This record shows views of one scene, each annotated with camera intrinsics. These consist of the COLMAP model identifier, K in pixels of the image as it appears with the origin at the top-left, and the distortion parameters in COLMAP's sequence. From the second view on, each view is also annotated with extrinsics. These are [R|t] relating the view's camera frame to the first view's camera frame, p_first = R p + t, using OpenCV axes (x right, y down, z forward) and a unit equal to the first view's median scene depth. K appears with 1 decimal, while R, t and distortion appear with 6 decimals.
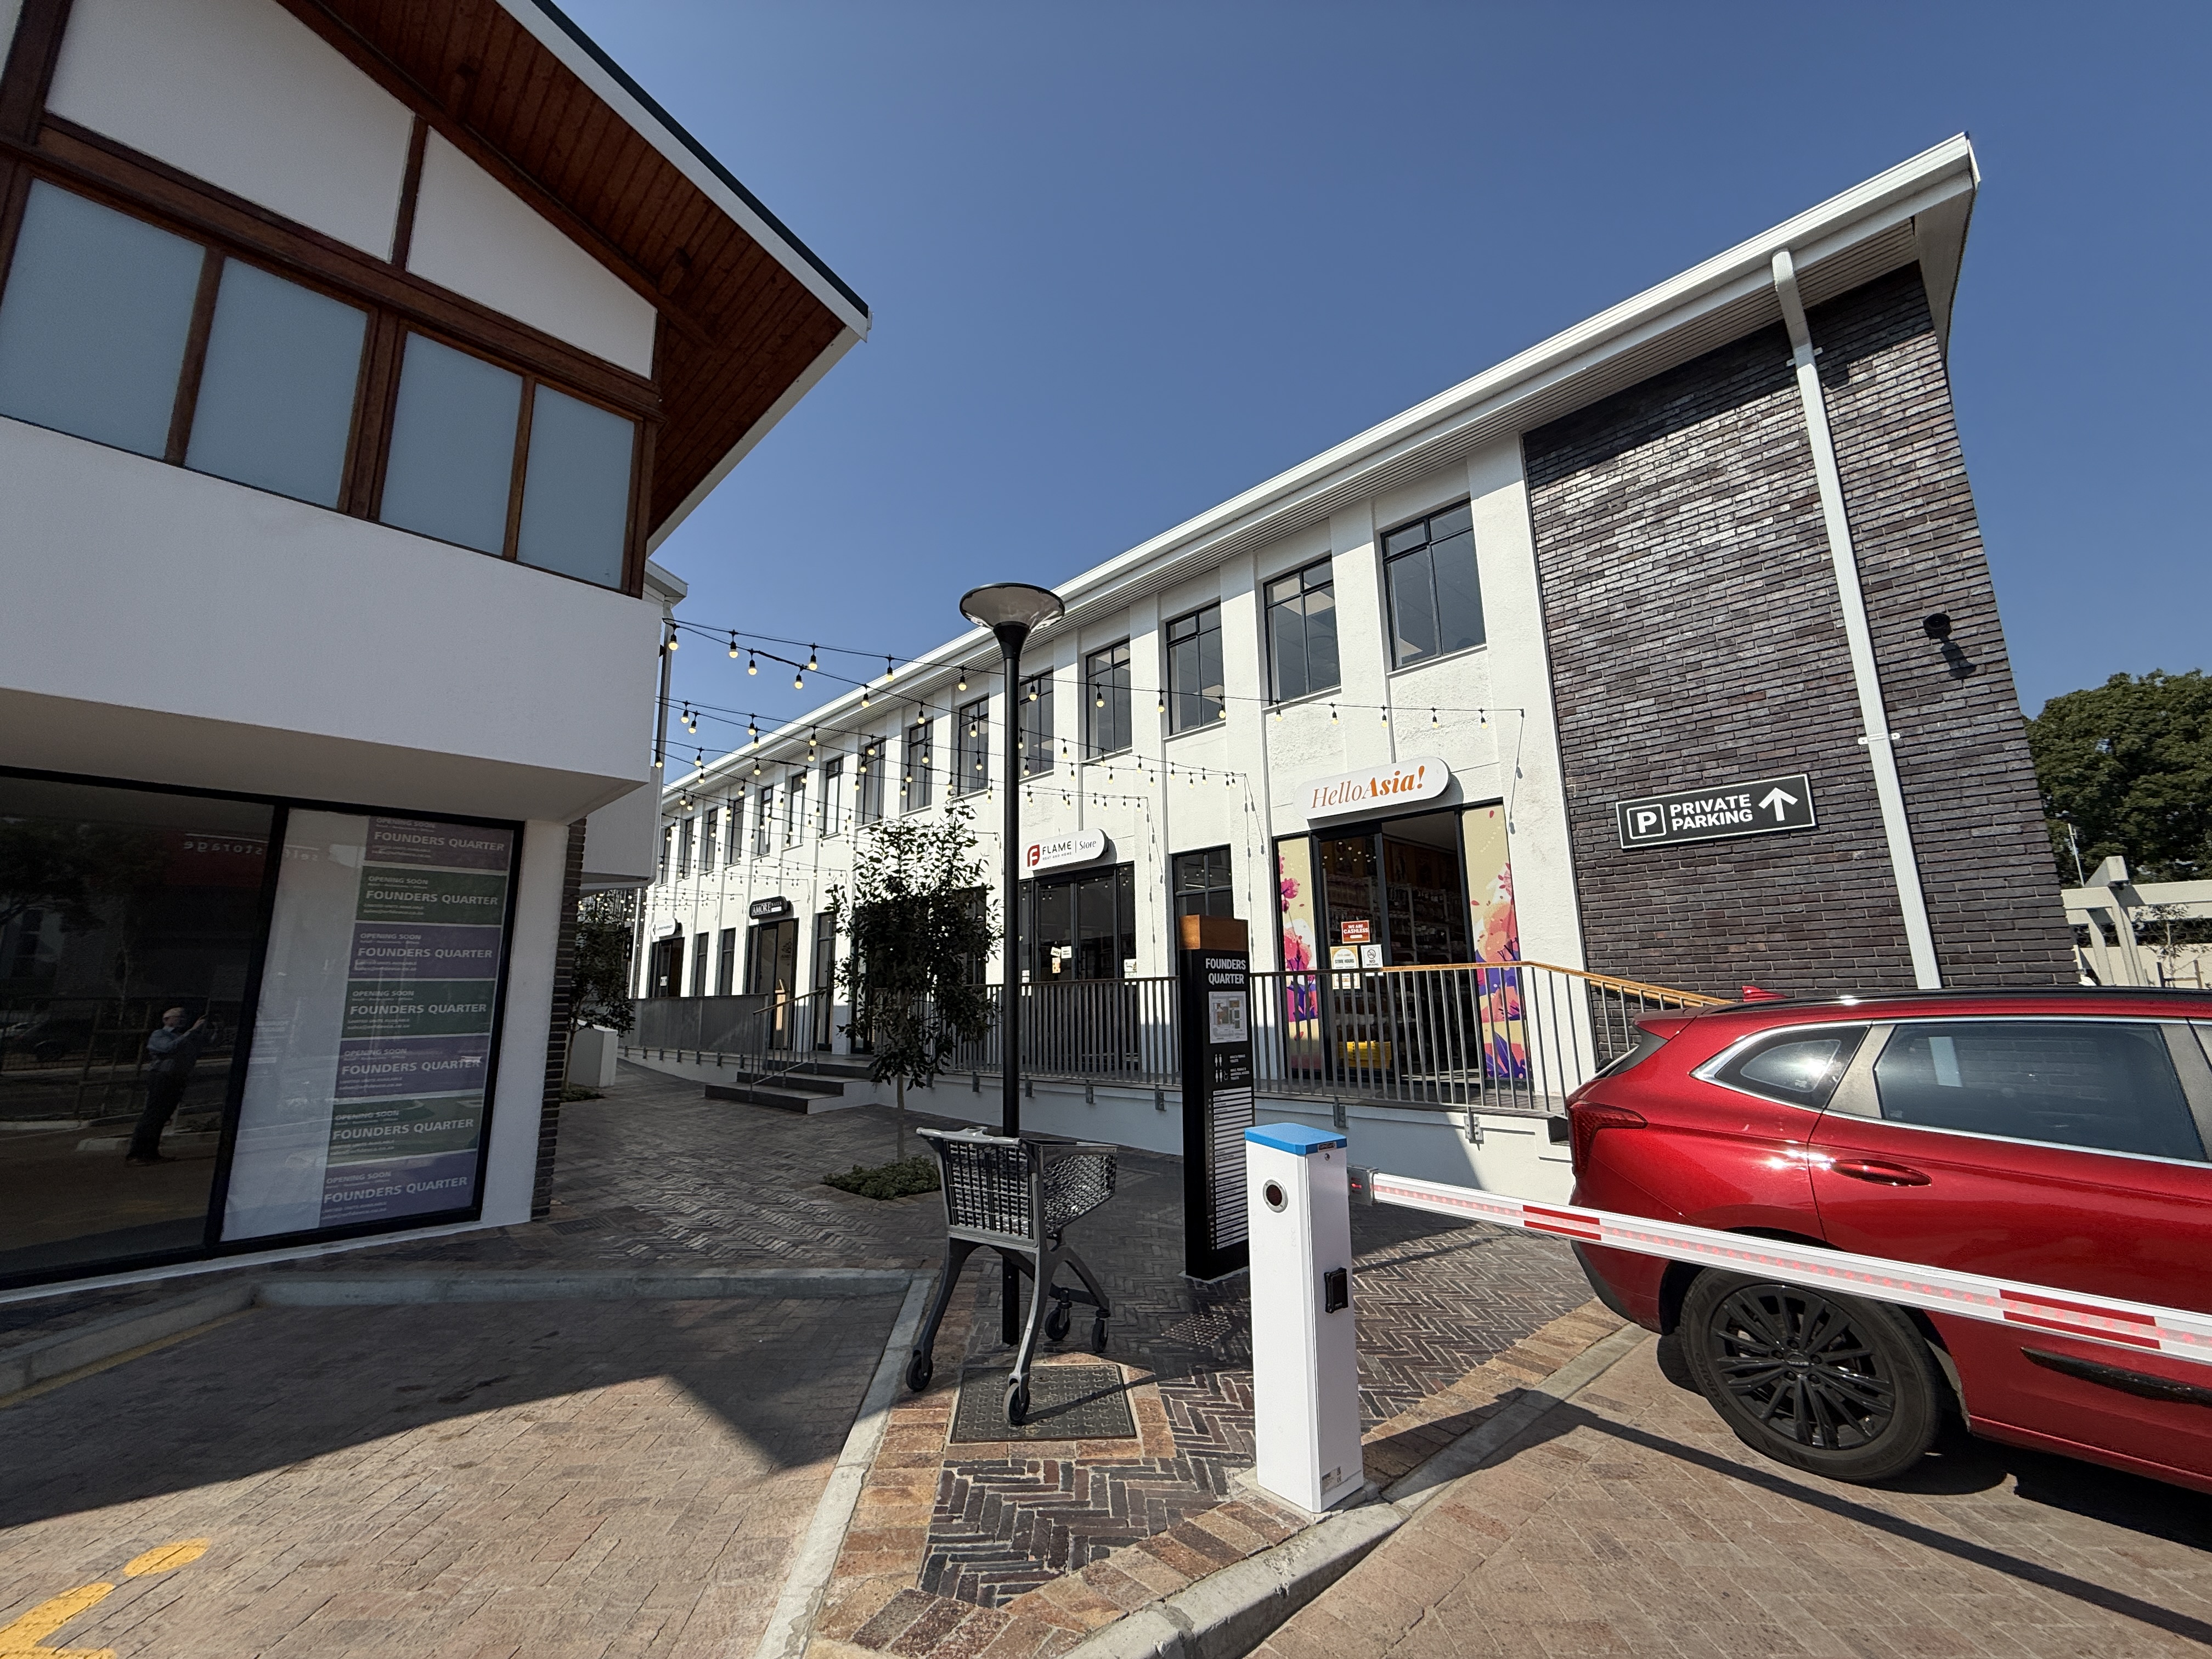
lens RADIAL K [[882.0, 0, 1105.2], [0, 882.0, 831.7], [0, 0, 1]] dist [-0.003651, 0.000601]
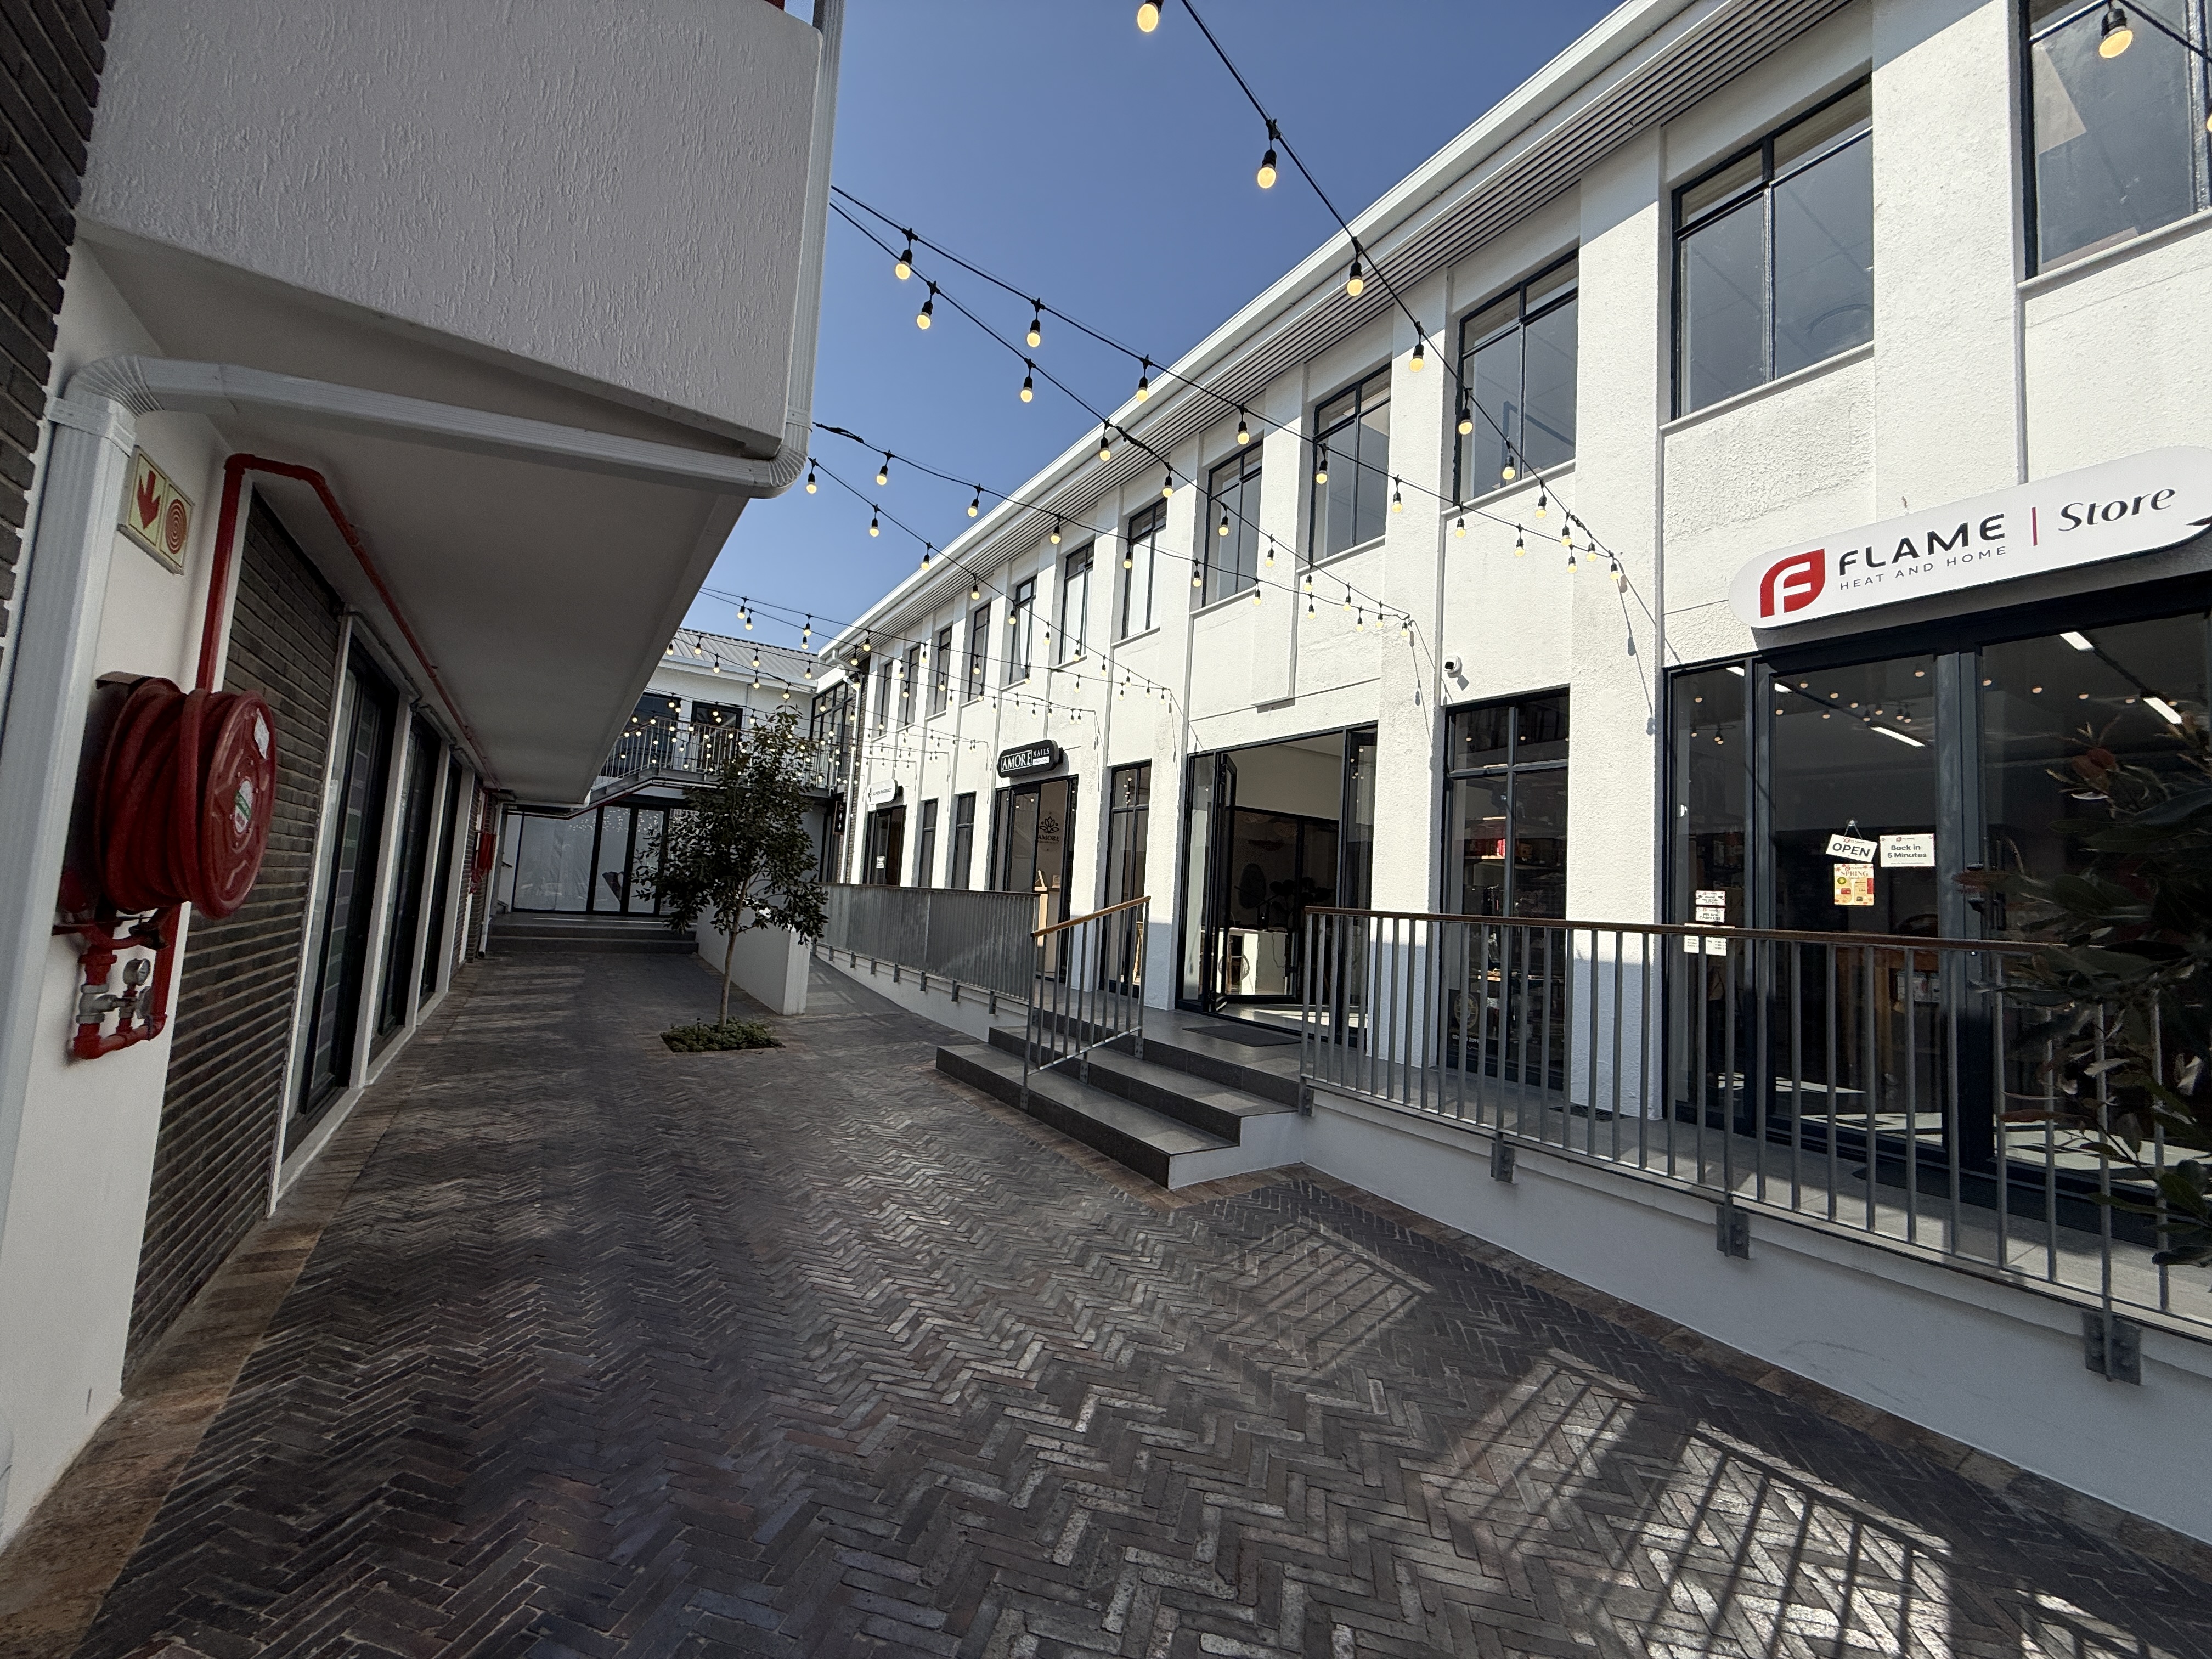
lens RADIAL K [[882.0, 0, 1096.5], [0, 882.0, 834.5], [0, 0, 1]] dist [-0.003651, 0.000601]
pose [[0.971663, 0.061651, -0.228189, -0.484009], [-0.037263, 0.993268, 0.109686, 0.180128], [0.233415, -0.098075, 0.967418, 1.015110]]
